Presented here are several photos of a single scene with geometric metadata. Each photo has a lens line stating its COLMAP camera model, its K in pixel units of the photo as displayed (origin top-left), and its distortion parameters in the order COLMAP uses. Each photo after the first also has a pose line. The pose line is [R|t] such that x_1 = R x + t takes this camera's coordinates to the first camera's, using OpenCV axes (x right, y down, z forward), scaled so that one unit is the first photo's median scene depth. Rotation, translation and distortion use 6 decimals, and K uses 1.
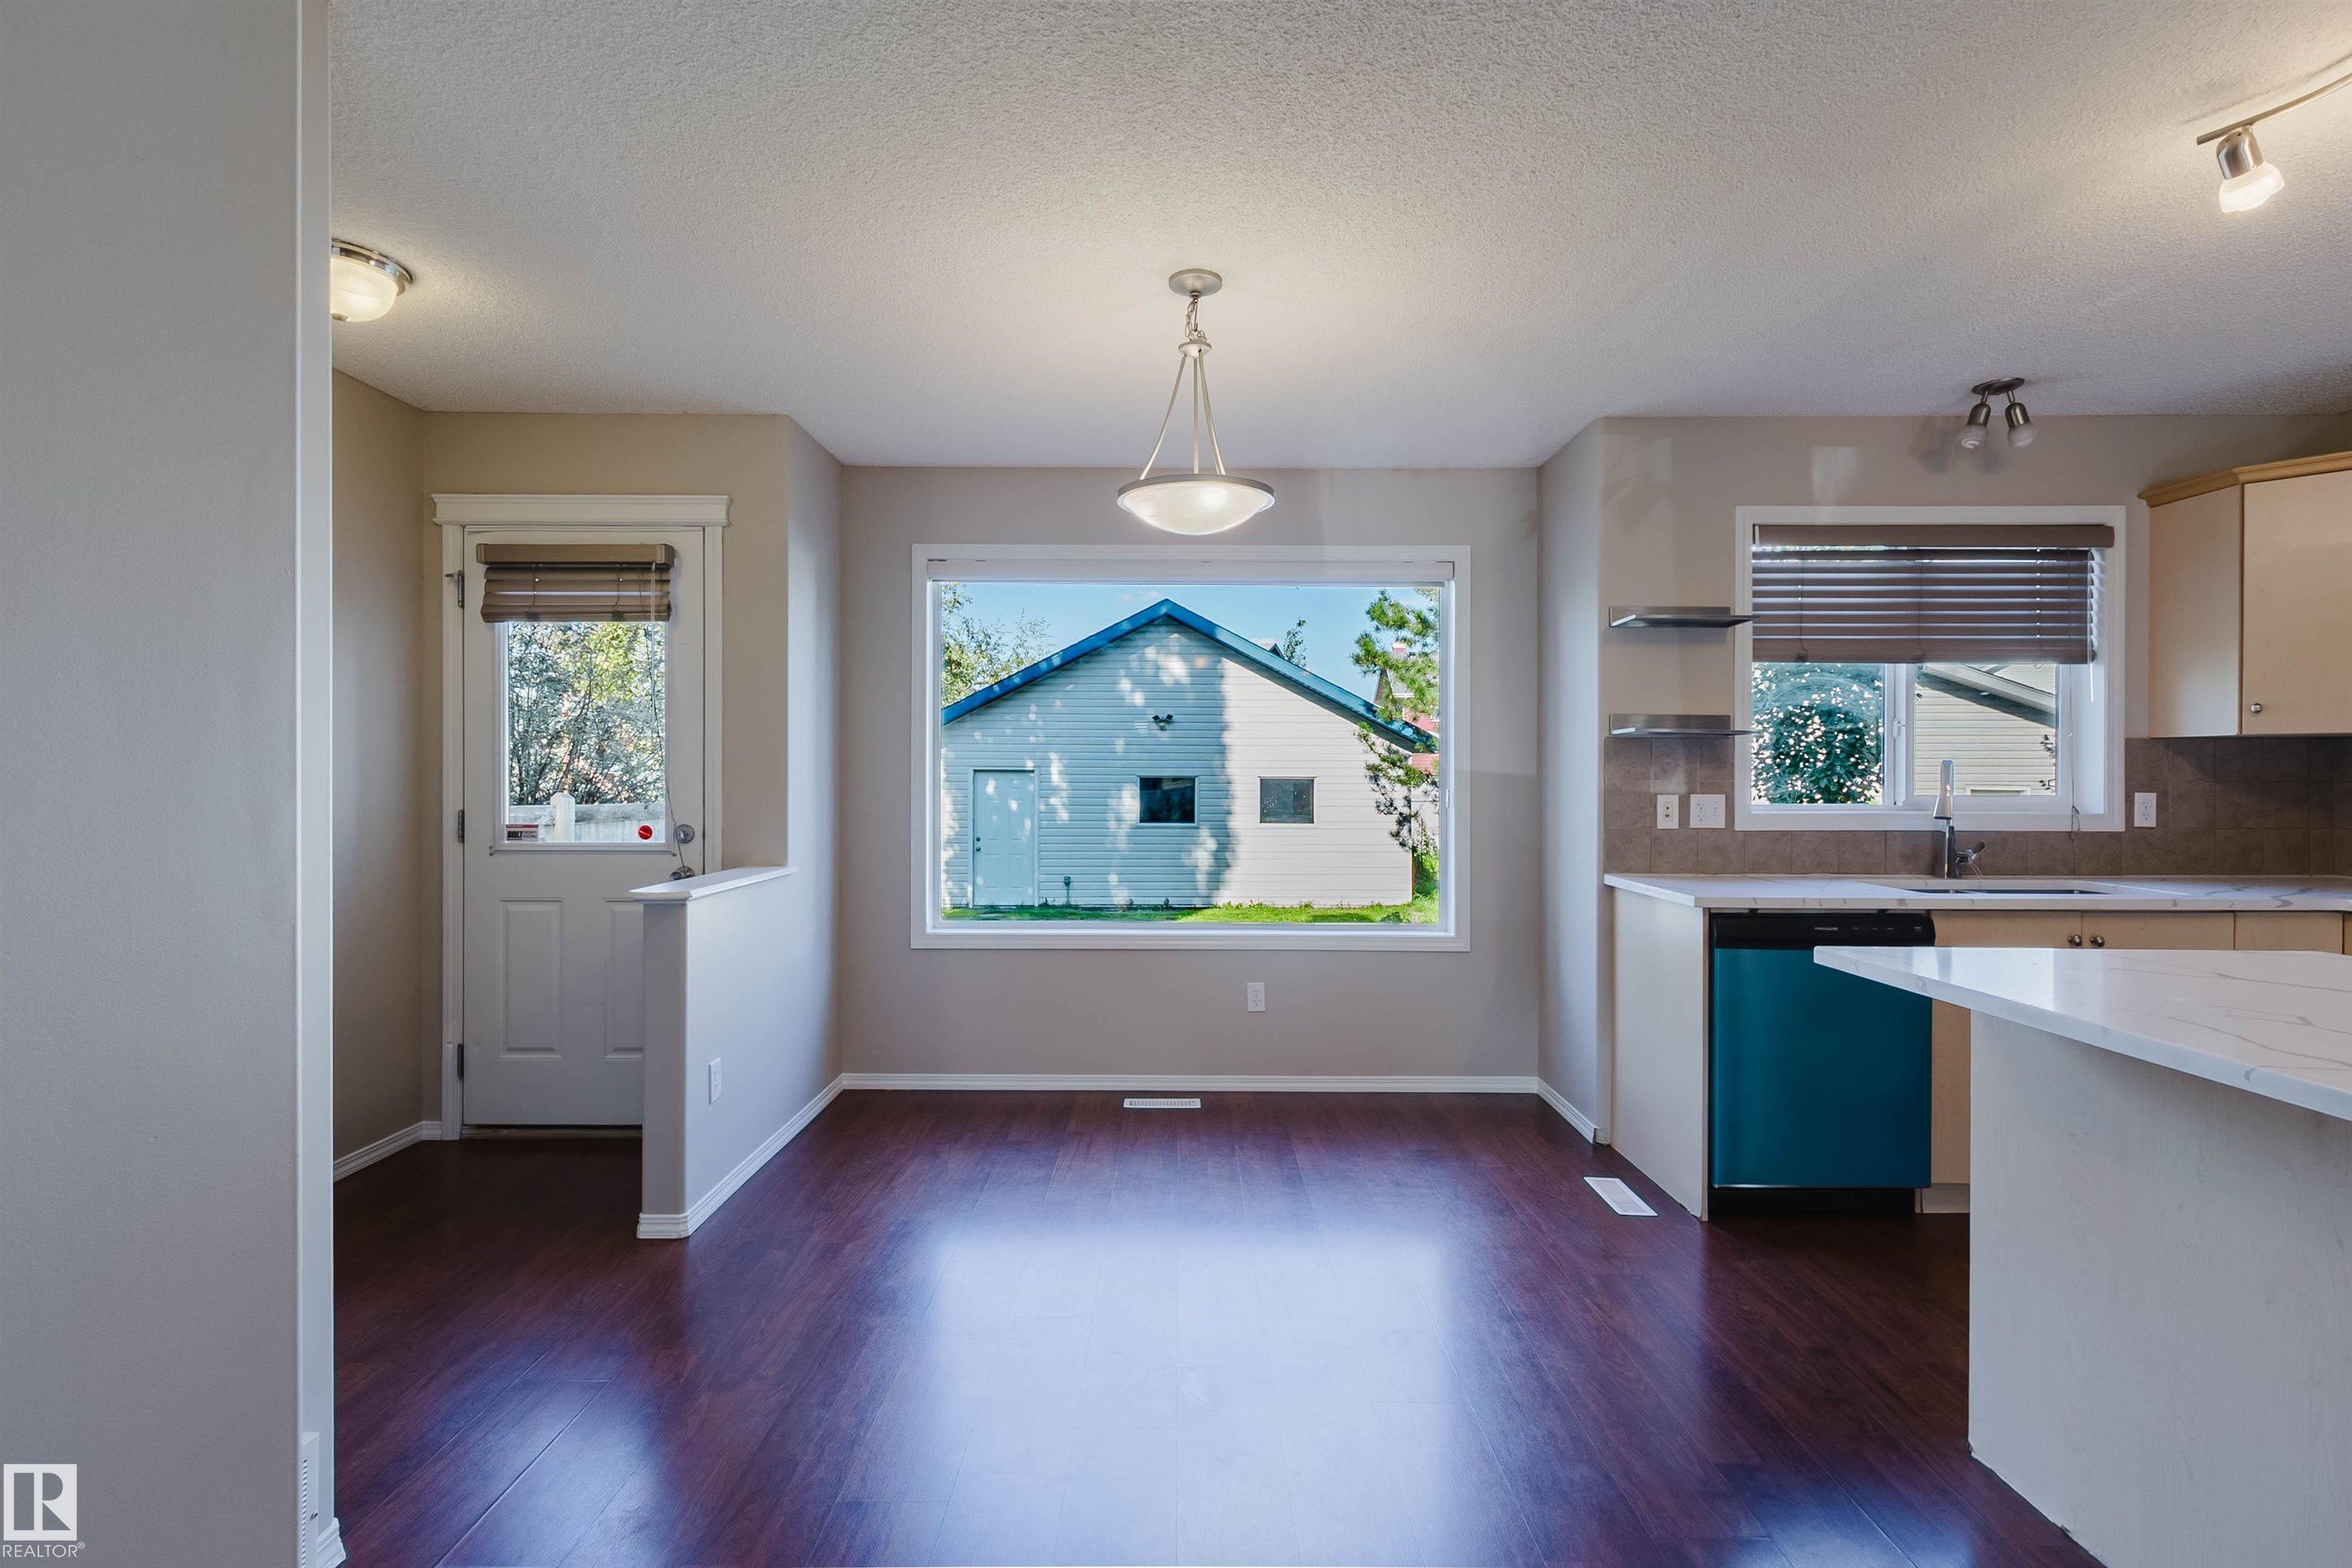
lens RADIAL K [[1102.7, 0, 1171.8], [0, 1102.7, 777.5], [0, 0, 1]] dist [0.006626, -0.000777]
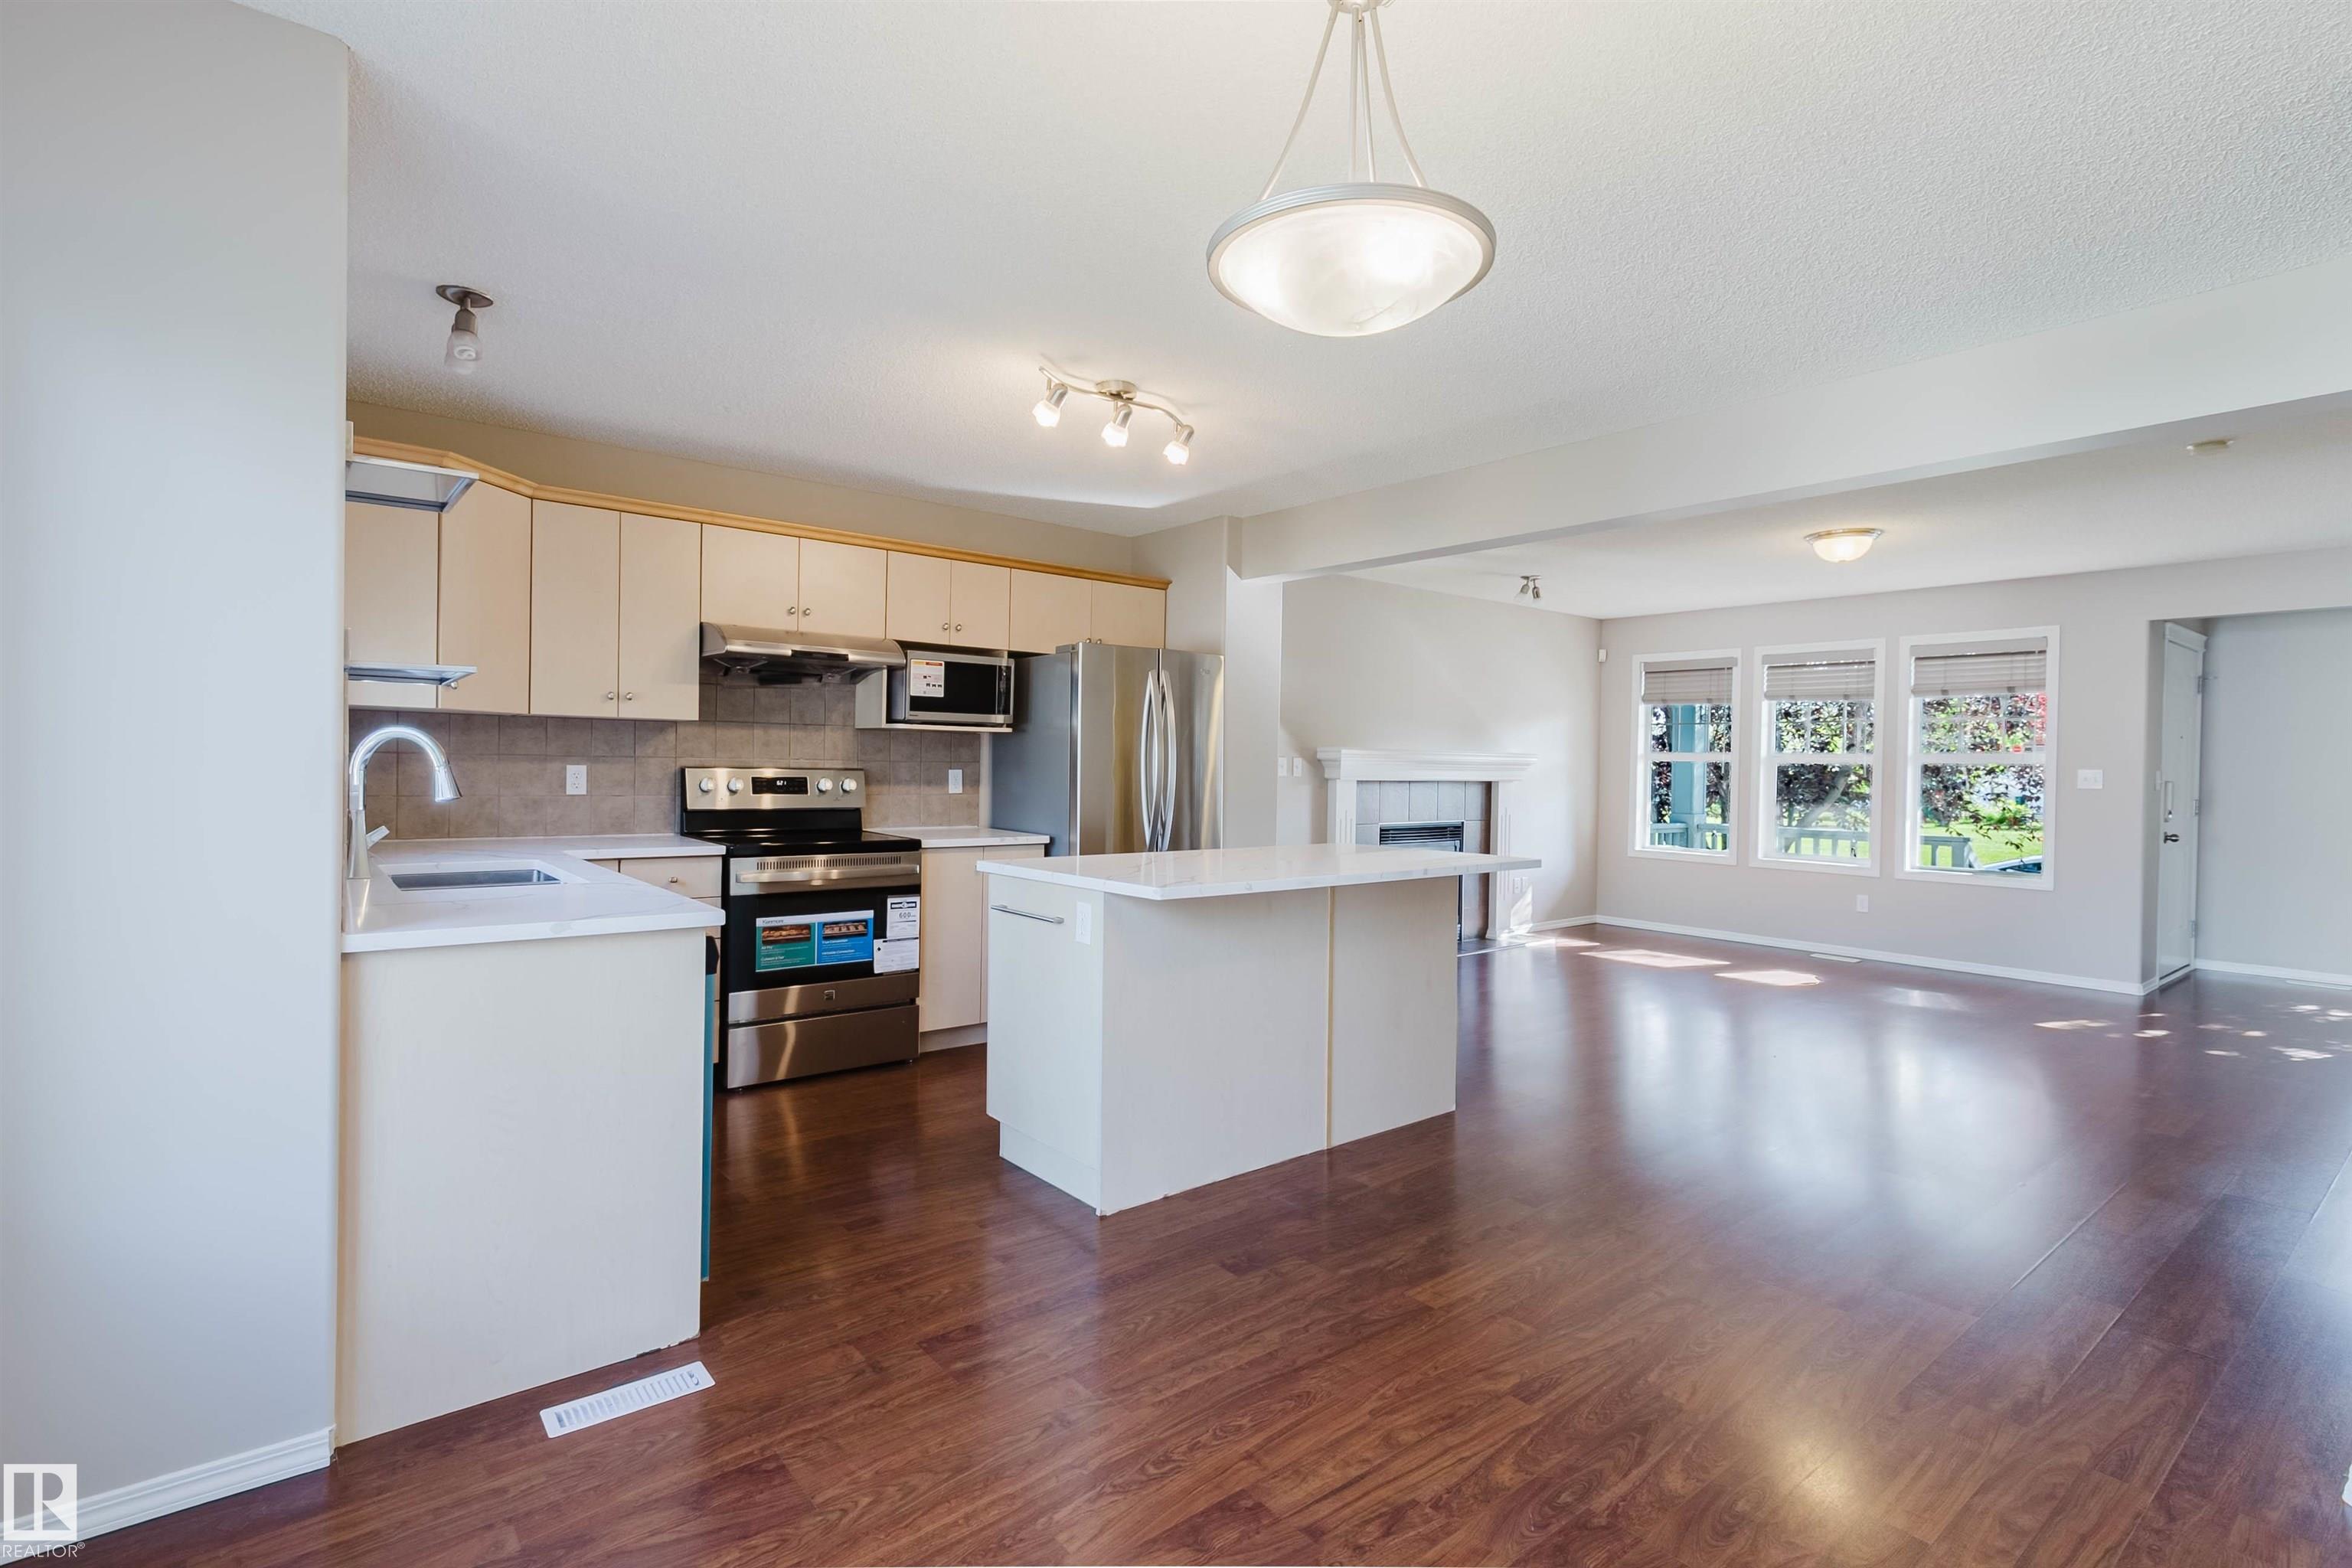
lens RADIAL K [[1102.7, 0, 1171.8], [0, 1102.7, 777.5], [0, 0, 1]] dist [0.006626, -0.000777]
pose [[-0.630534, -0.020923, 0.775880, -0.256088], [-0.016056, 0.999774, 0.013913, 0.001185], [-0.775996, -0.003685, -0.630728, 1.022379]]
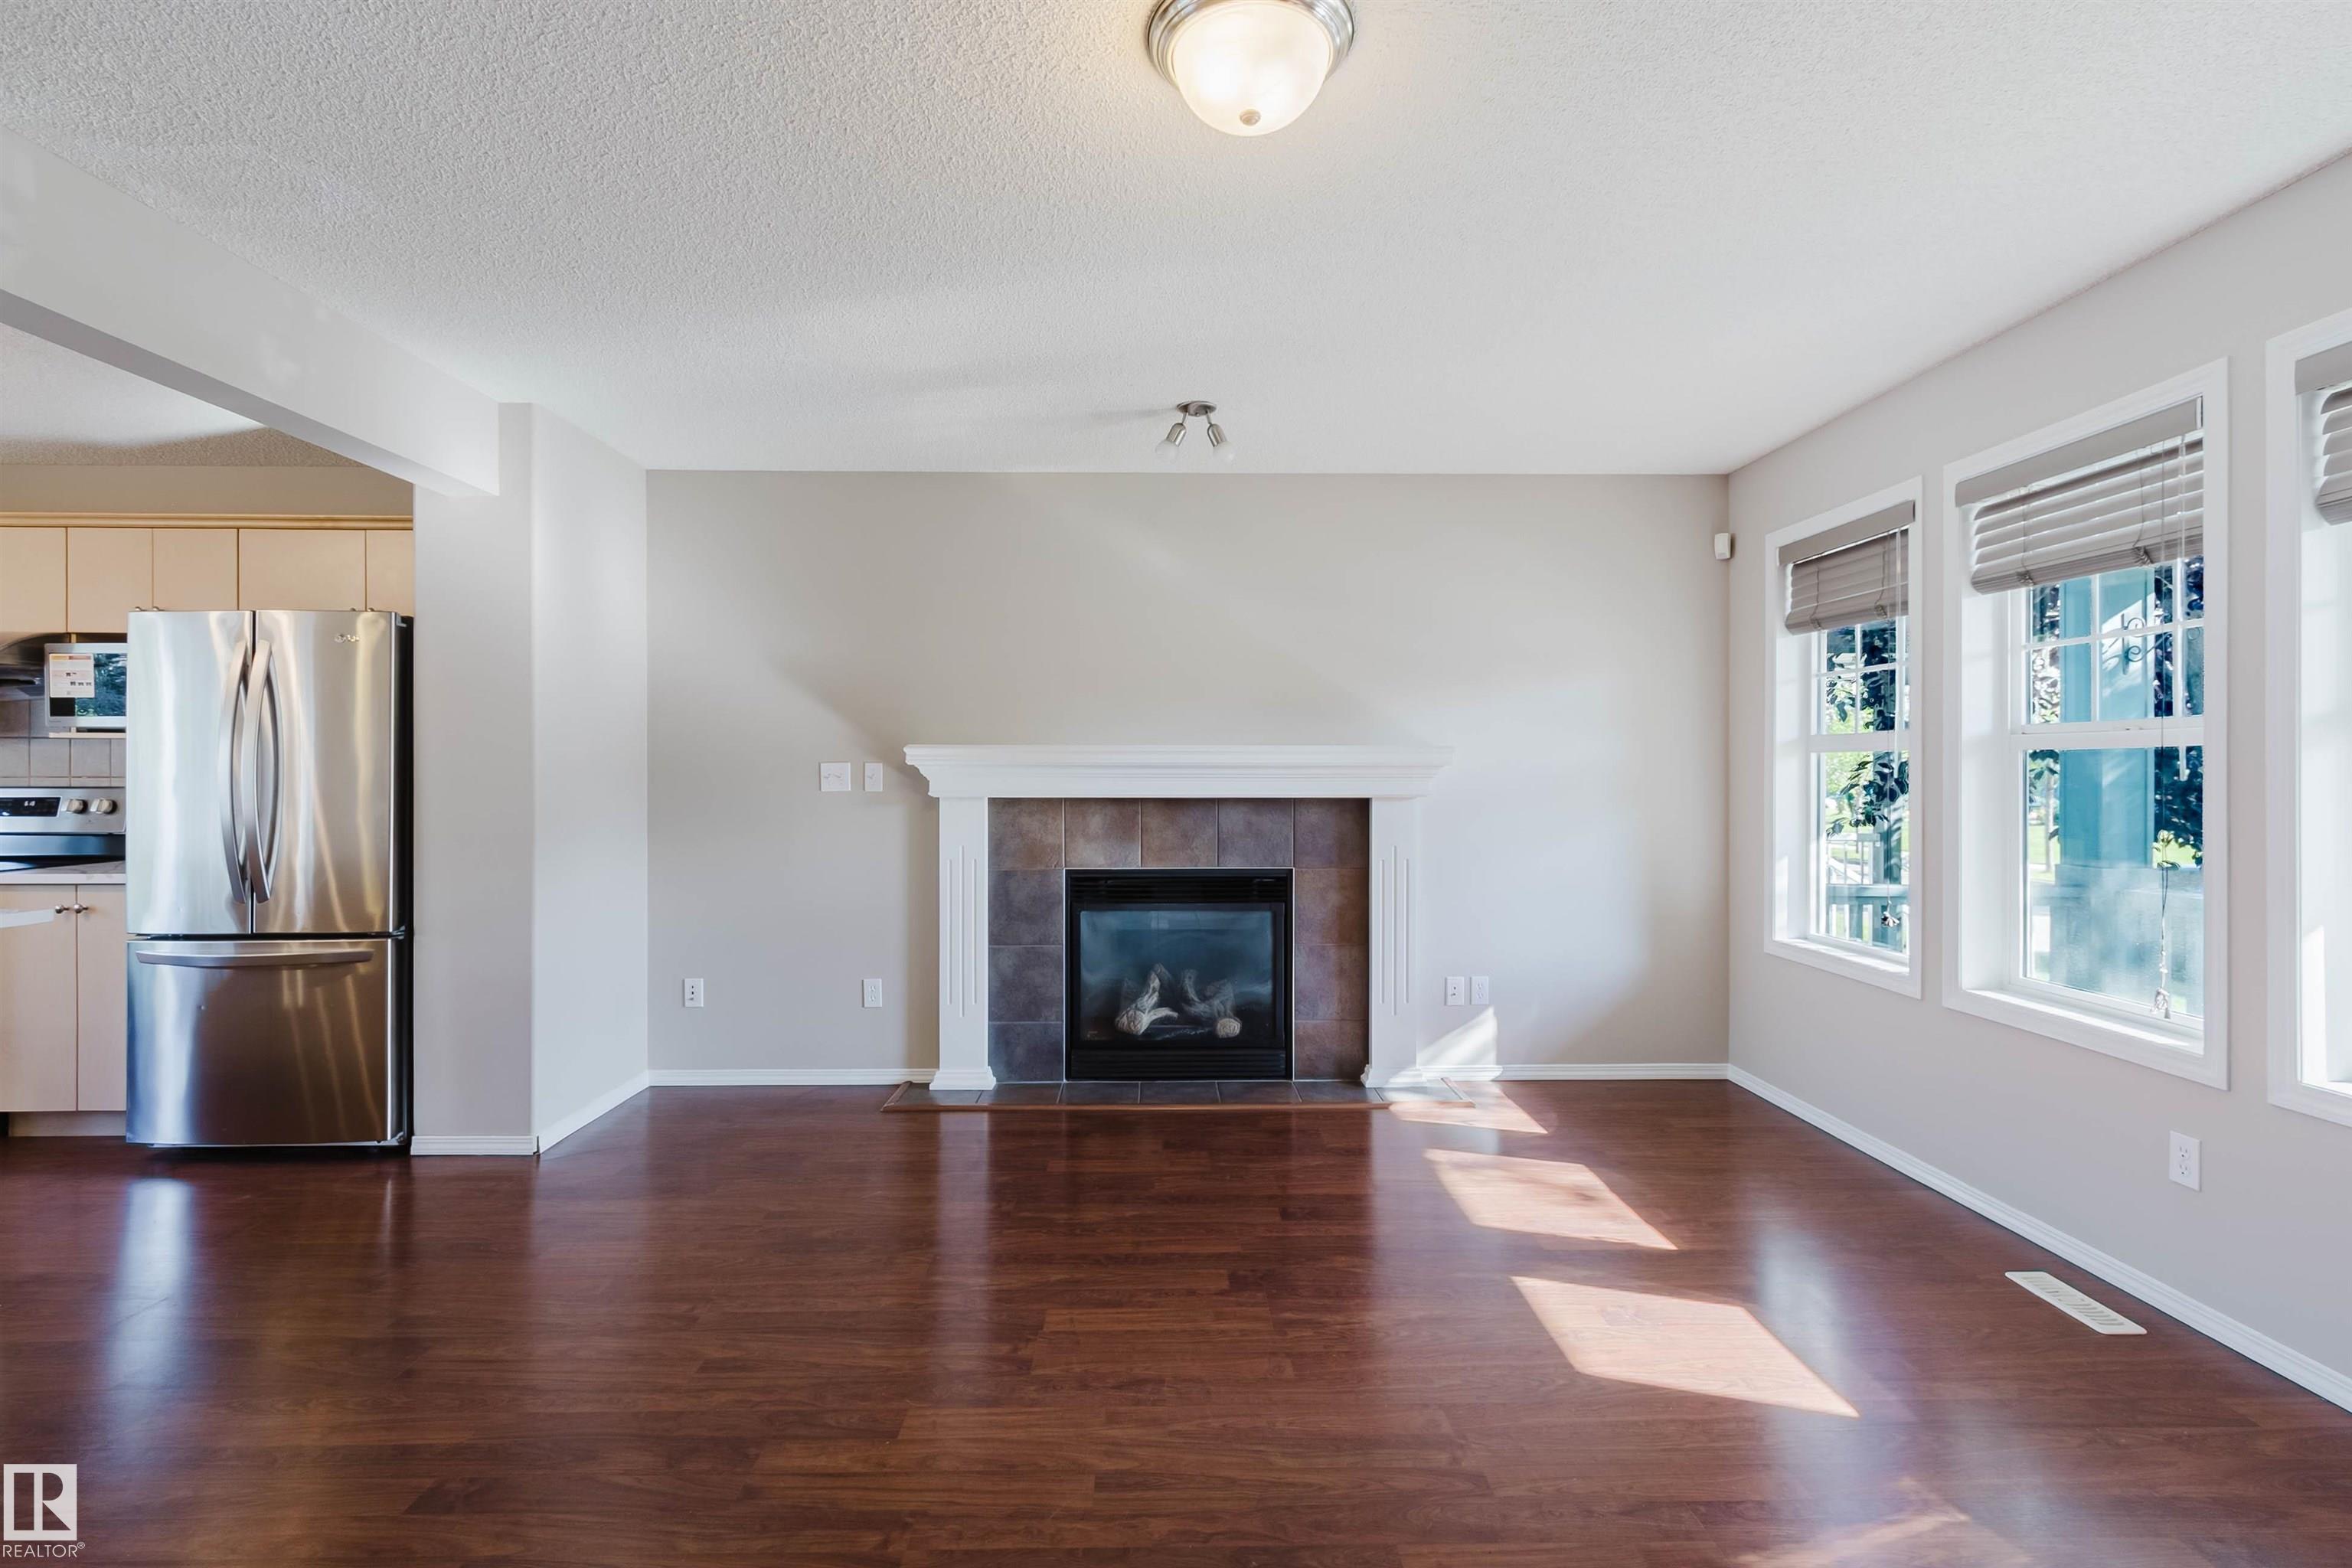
lens RADIAL K [[1068.1, 0, 1180.5], [0, 1068.1, 779.3], [0, 0, 1]] dist [0.002181, -0.000251]
pose [[-0.030138, -0.007379, 0.999519, -0.127991], [0.000435, 0.999973, 0.007395, -0.000389], [-0.999546, 0.000658, -0.030134, -0.592949]]
